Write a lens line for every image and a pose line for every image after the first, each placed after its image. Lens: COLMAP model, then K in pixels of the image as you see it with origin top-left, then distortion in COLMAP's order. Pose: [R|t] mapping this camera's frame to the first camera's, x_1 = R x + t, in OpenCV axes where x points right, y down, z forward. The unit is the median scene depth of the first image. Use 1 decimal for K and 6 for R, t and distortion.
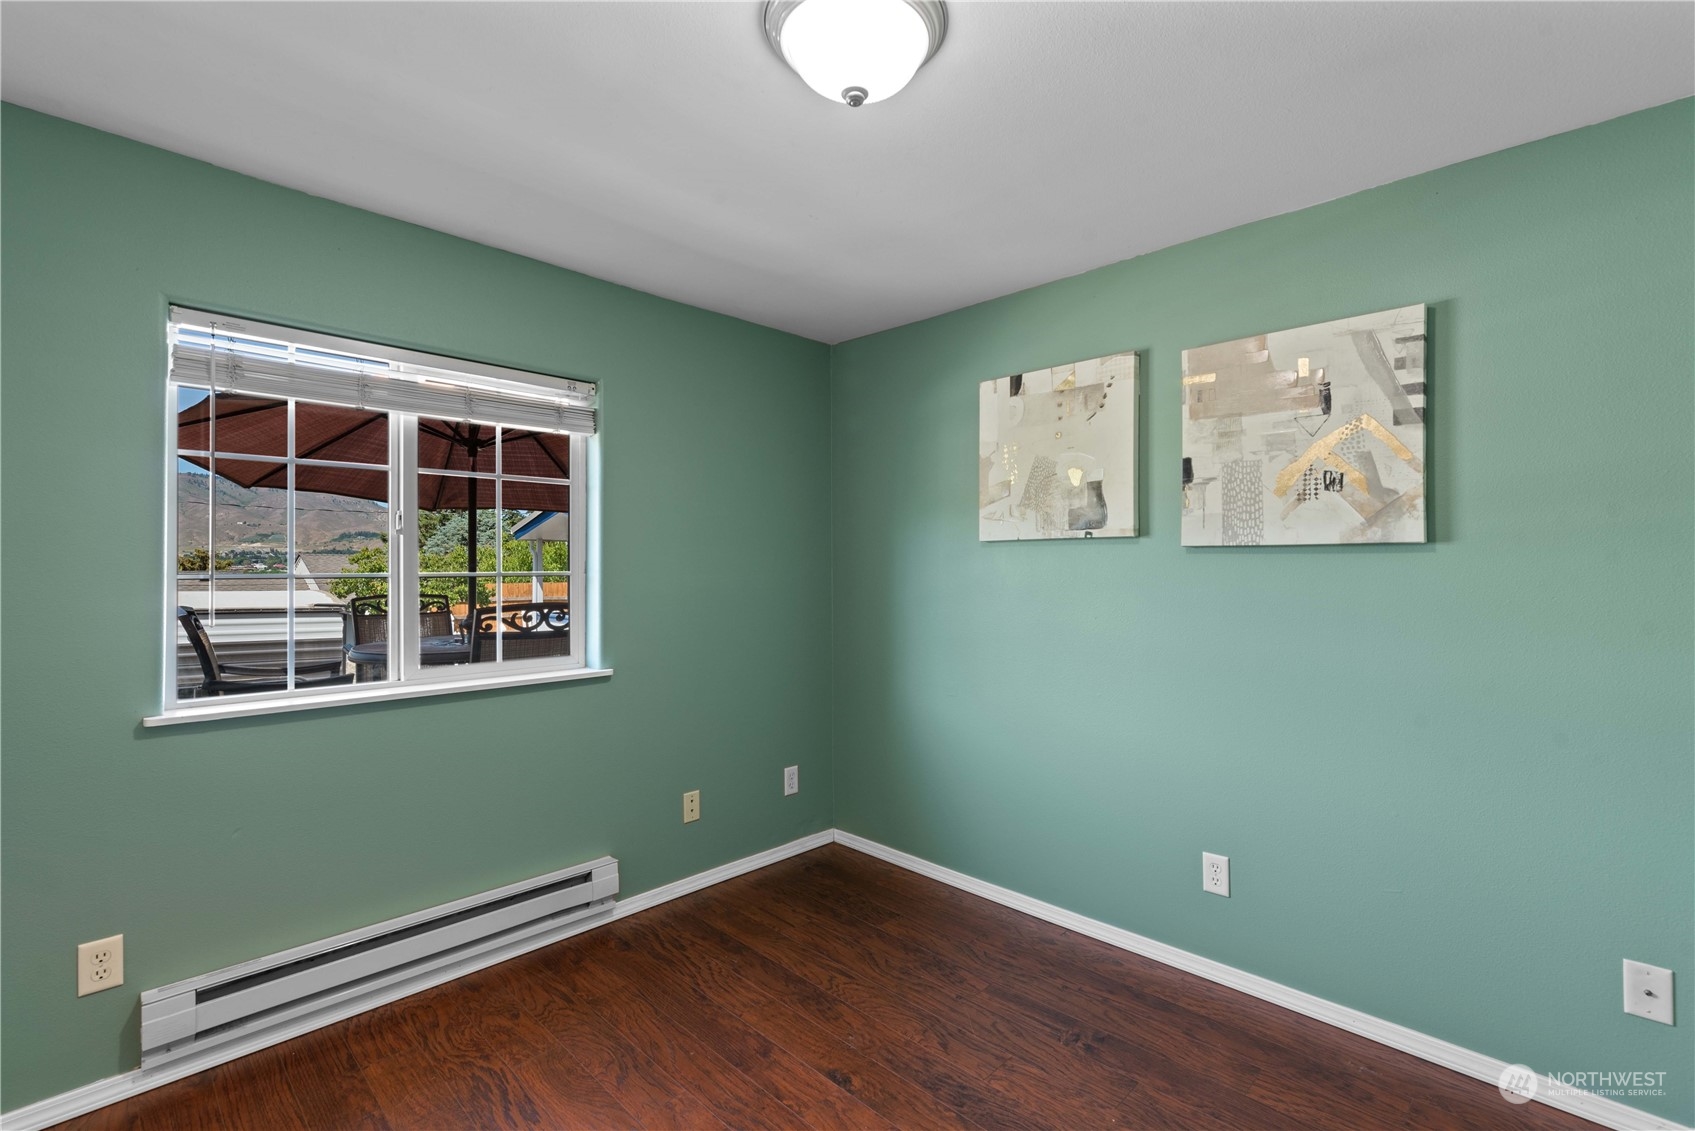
lens RADIAL K [[738.6, 0, 856.3], [0, 738.6, 573.7], [0, 0, 1]] dist [0.004168, -0.000816]
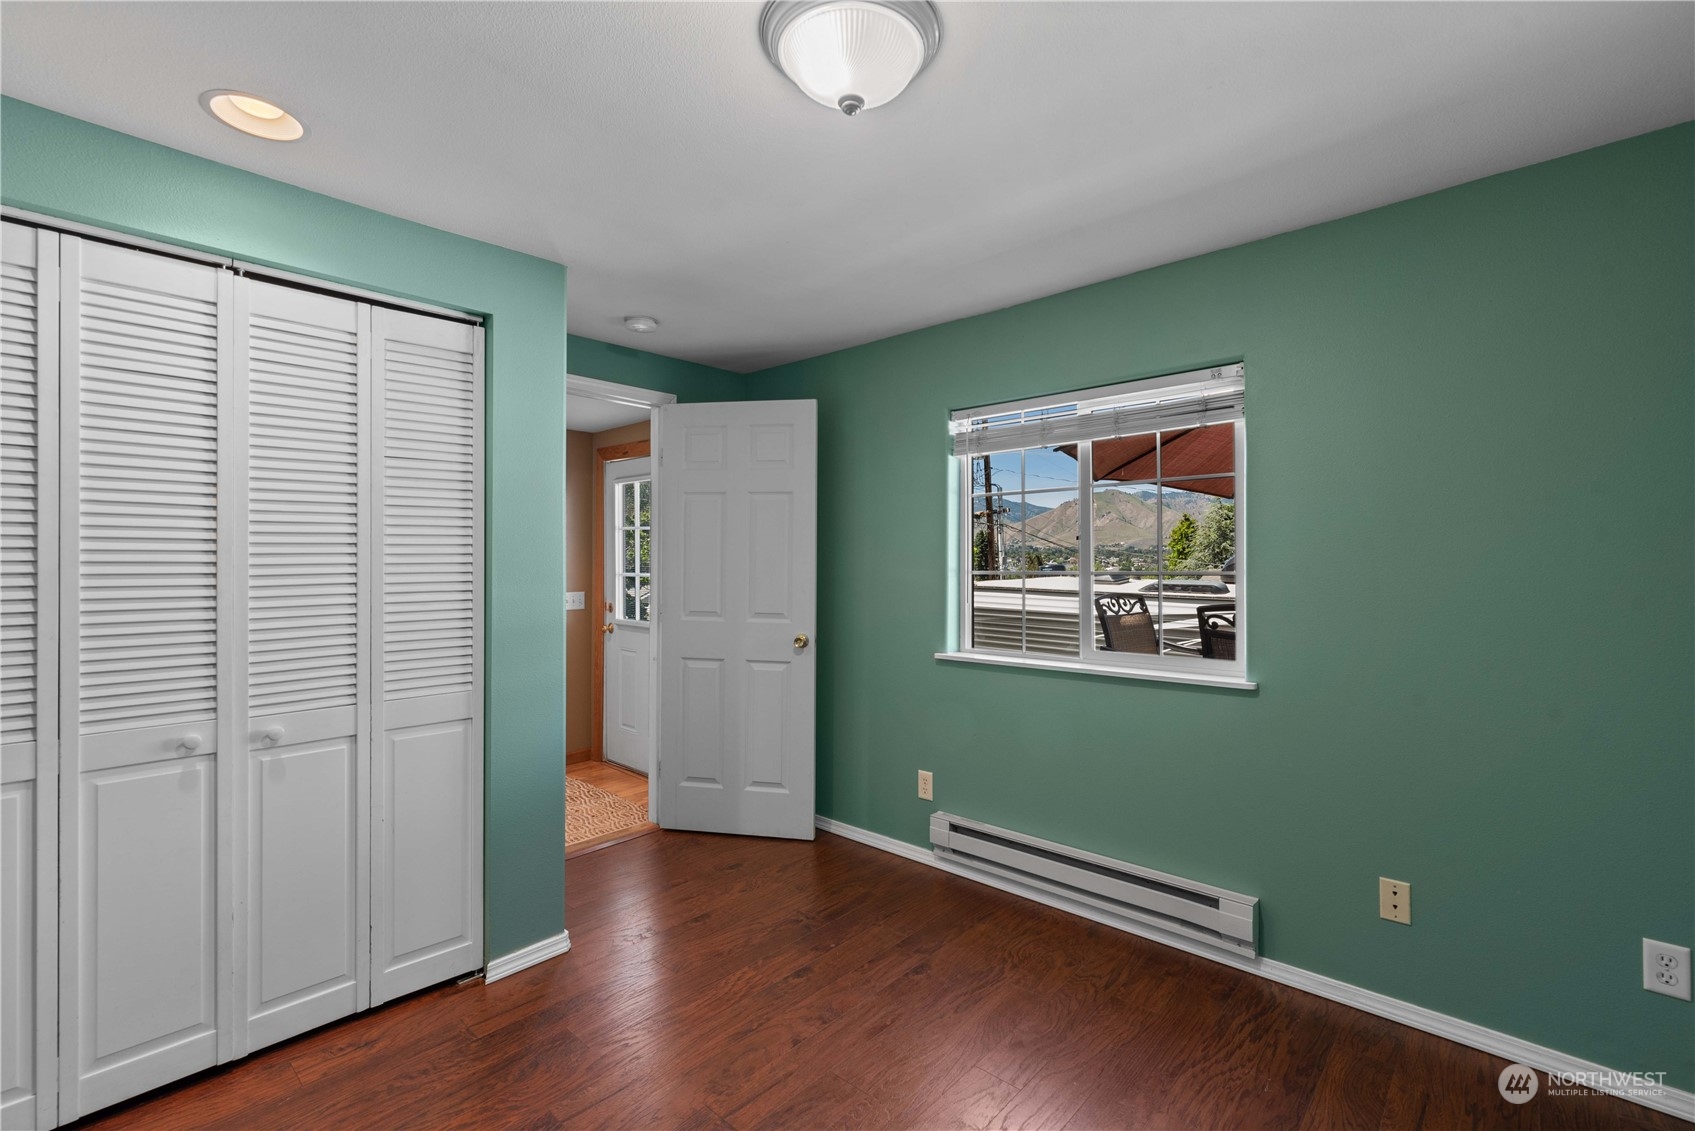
lens RADIAL K [[738.6, 0, 859.9], [0, 738.6, 556.8], [0, 0, 1]] dist [0.004168, -0.000816]
pose [[0.050868, -0.007985, -0.998673, 0.562218], [-0.003521, 0.999960, -0.008175, -0.012038], [0.998699, 0.003932, 0.050838, 0.532563]]
